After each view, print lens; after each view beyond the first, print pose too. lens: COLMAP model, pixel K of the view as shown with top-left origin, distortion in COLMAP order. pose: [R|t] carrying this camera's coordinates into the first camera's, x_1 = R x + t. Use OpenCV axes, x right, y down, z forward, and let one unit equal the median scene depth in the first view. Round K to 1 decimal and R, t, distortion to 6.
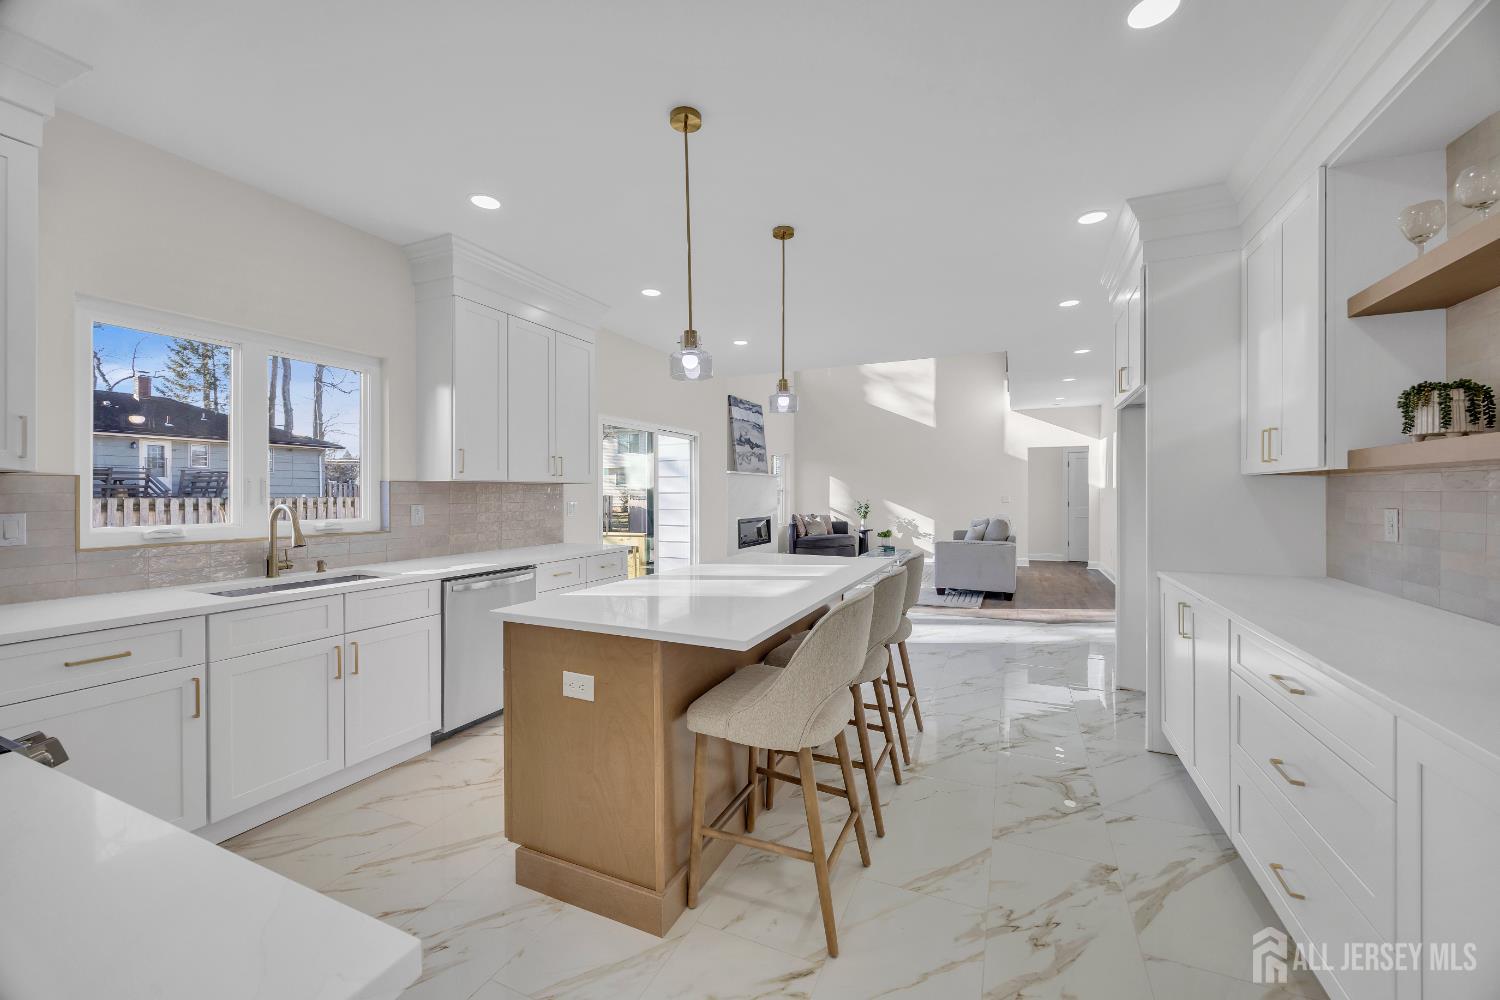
lens RADIAL K [[574.9, 0, 755.5], [0, 574.9, 496.3], [0, 0, 1]] dist [-0.002101, 0.000503]
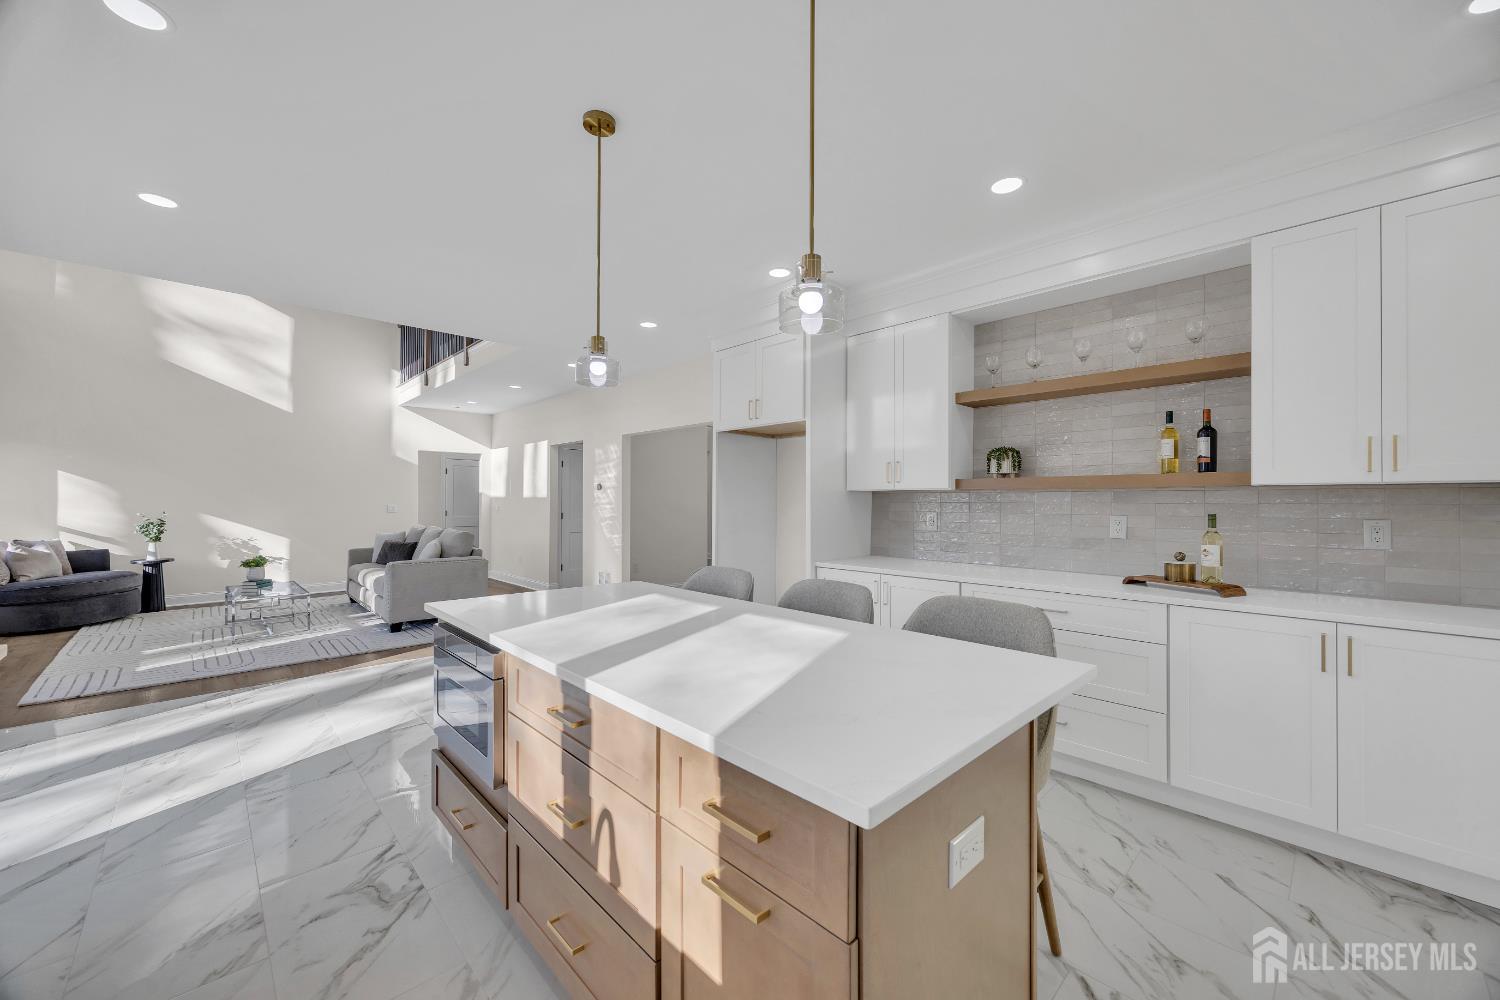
lens RADIAL K [[574.9, 0, 761.6], [0, 574.9, 493.8], [0, 0, 1]] dist [-0.002101, 0.000503]
pose [[0.361921, 0.012810, 0.932121, -0.164813], [0.003977, 0.999875, -0.015285, -0.001603], [-0.932200, 0.009239, 0.361825, 0.179443]]
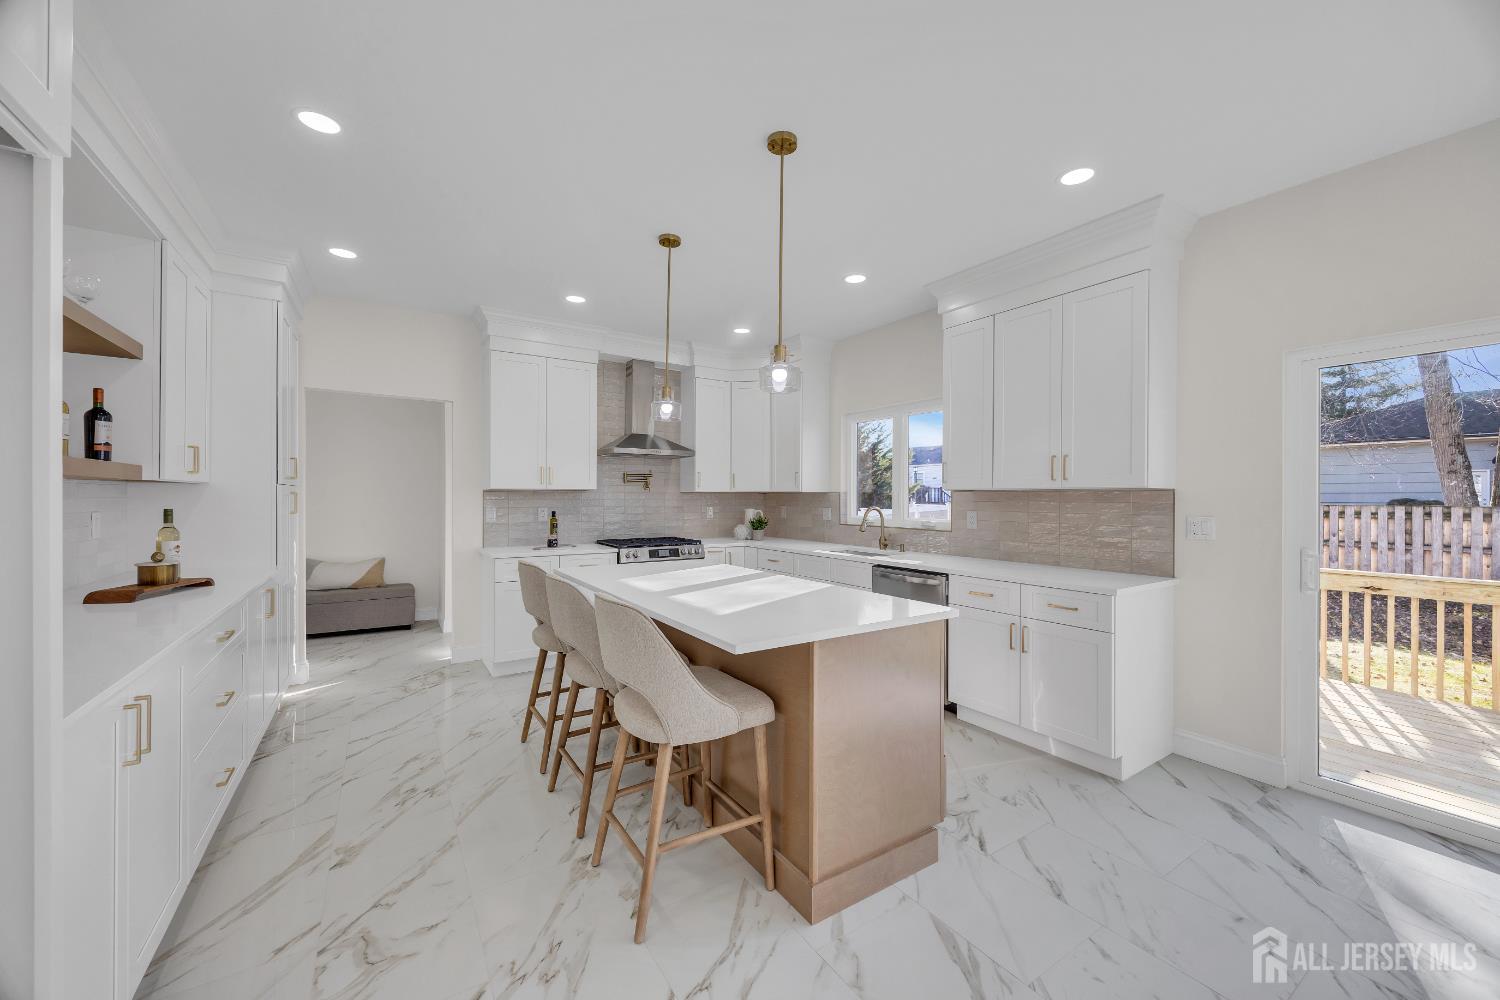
lens RADIAL K [[574.9, 0, 753.2], [0, 574.9, 498.9], [0, 0, 1]] dist [-0.002101, 0.000503]
pose [[-0.545414, -0.001123, -0.838166, 0.212694], [-0.008807, 0.999952, 0.004391, -0.003679], [0.838121, 0.009777, -0.545397, 0.430964]]
